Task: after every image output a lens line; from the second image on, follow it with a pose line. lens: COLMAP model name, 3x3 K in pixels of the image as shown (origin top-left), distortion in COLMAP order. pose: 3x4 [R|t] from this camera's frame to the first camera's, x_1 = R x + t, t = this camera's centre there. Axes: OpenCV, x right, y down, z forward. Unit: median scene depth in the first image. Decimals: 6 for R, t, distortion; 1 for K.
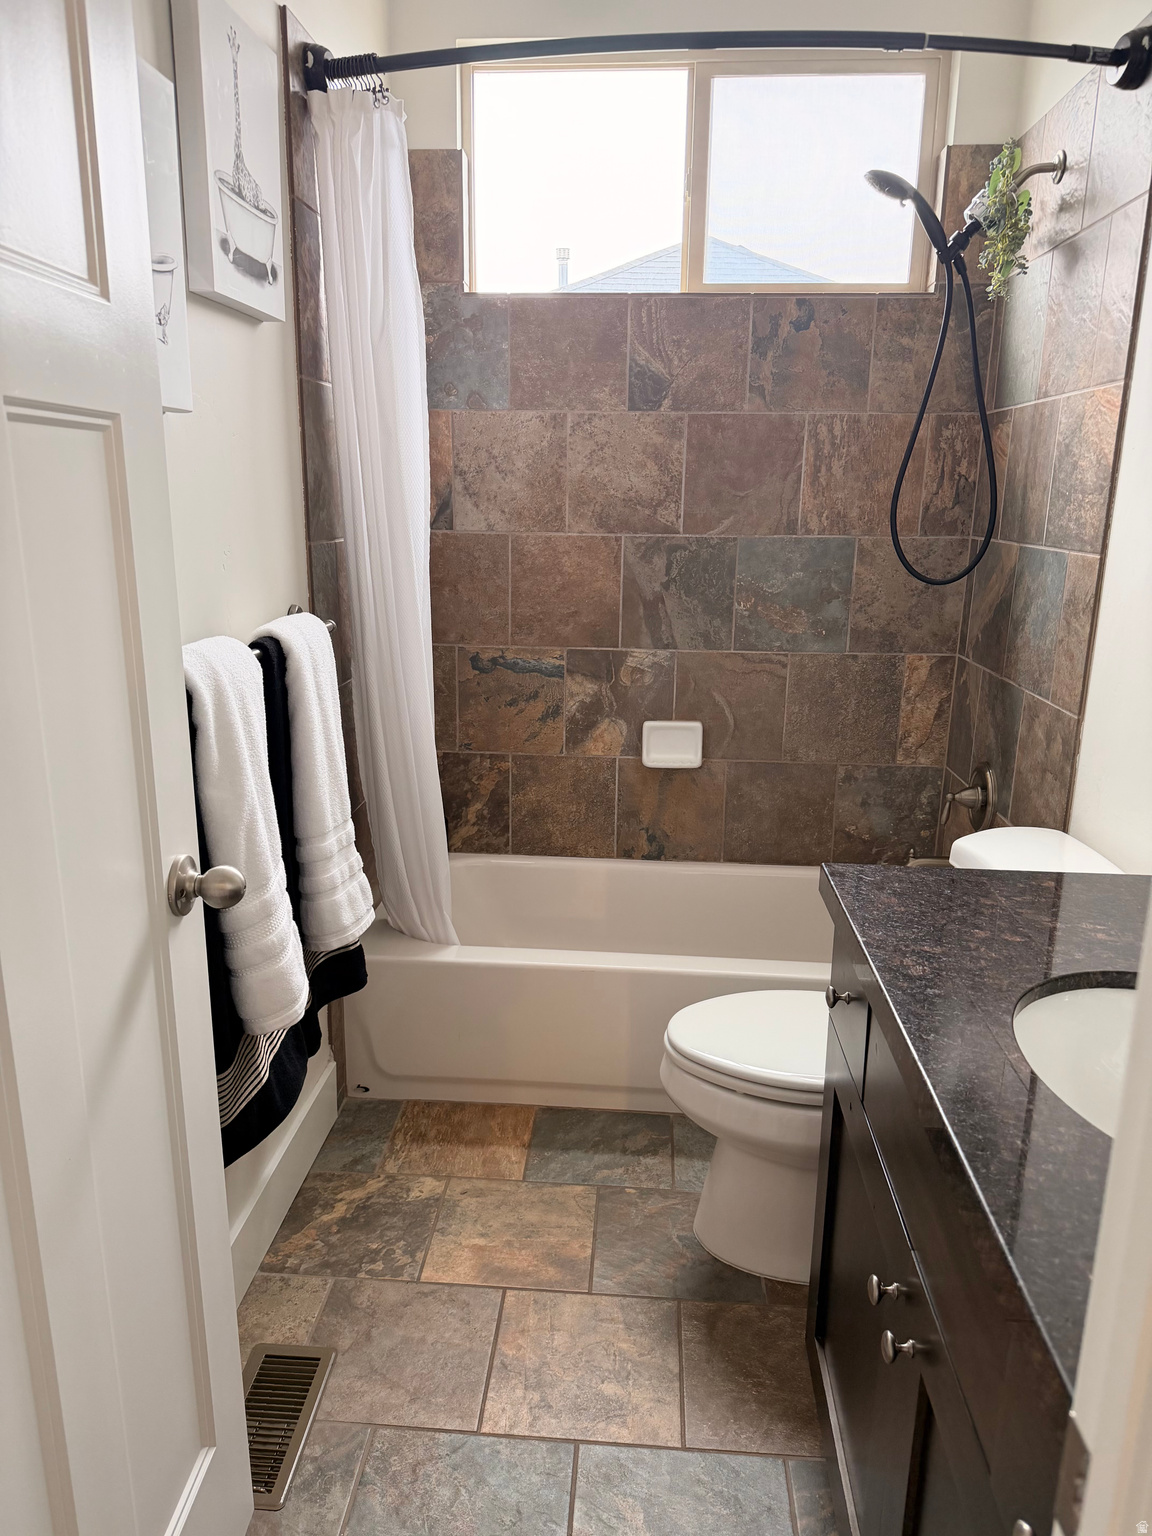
lens RADIAL K [[1086.5, 0, 576.3], [0, 1086.5, 785.4], [0, 0, 1]] dist [-0.000692, -0.008763]
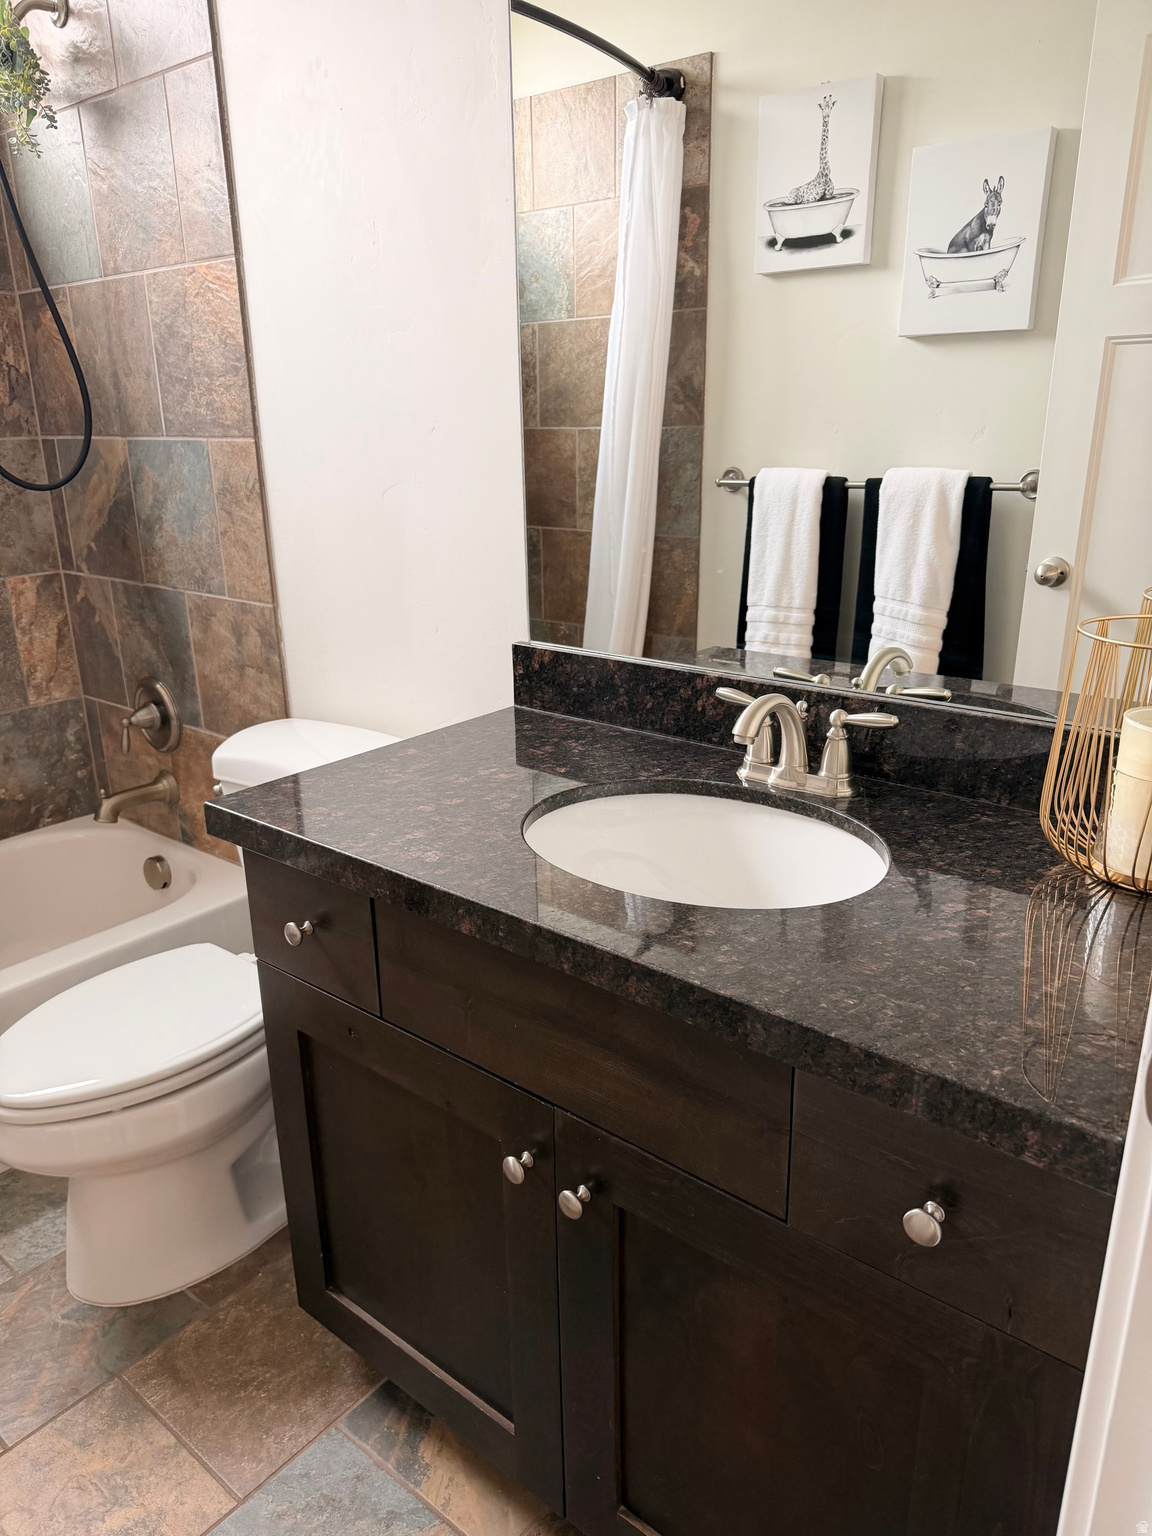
lens RADIAL K [[1086.5, 0, 576.3], [0, 1086.5, 785.4], [0, 0, 1]] dist [-0.000692, -0.008763]
pose [[0.577591, -0.286550, 0.764380, -0.171059], [0.233877, 0.955202, 0.181360, -0.017721], [-0.782106, 0.074019, 0.618734, 0.155027]]
